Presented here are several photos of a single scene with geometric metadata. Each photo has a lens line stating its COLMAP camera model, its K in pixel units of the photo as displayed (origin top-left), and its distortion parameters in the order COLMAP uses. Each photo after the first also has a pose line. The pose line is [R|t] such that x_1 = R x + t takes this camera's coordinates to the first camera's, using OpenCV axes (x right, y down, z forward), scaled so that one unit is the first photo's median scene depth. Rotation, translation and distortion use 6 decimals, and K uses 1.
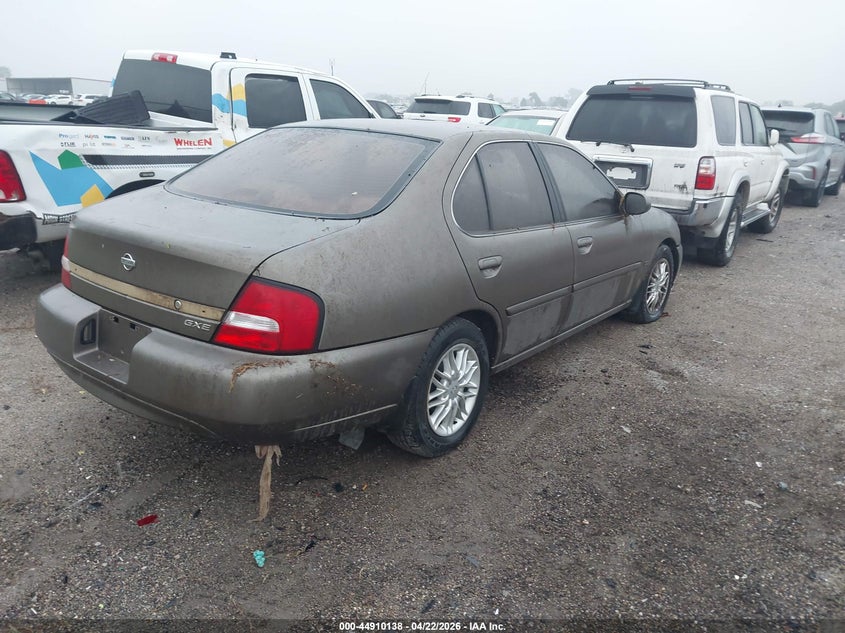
lens RADIAL K [[666.9, 0, 422.5], [0, 666.9, 316.5], [0, 0, 1]] dist [-0.003609, -0.001968]
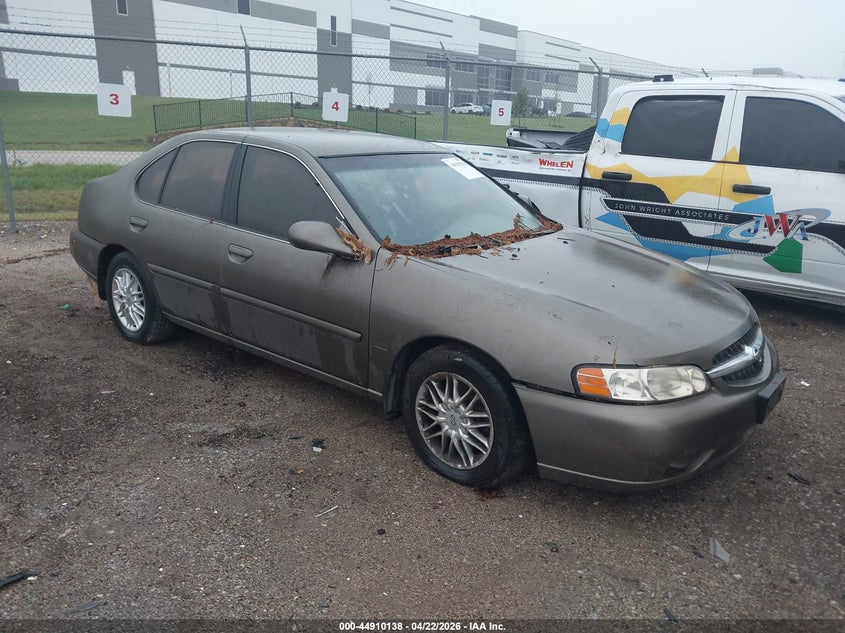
lens RADIAL K [[666.9, 0, 422.5], [0, 666.9, 316.5], [0, 0, 1]] dist [-0.003609, -0.001968]
pose [[-0.032645, 0.246691, -0.968544, 1.110656], [-0.316379, 0.916678, 0.244144, -0.319520], [0.948071, 0.314398, 0.048123, 1.140998]]
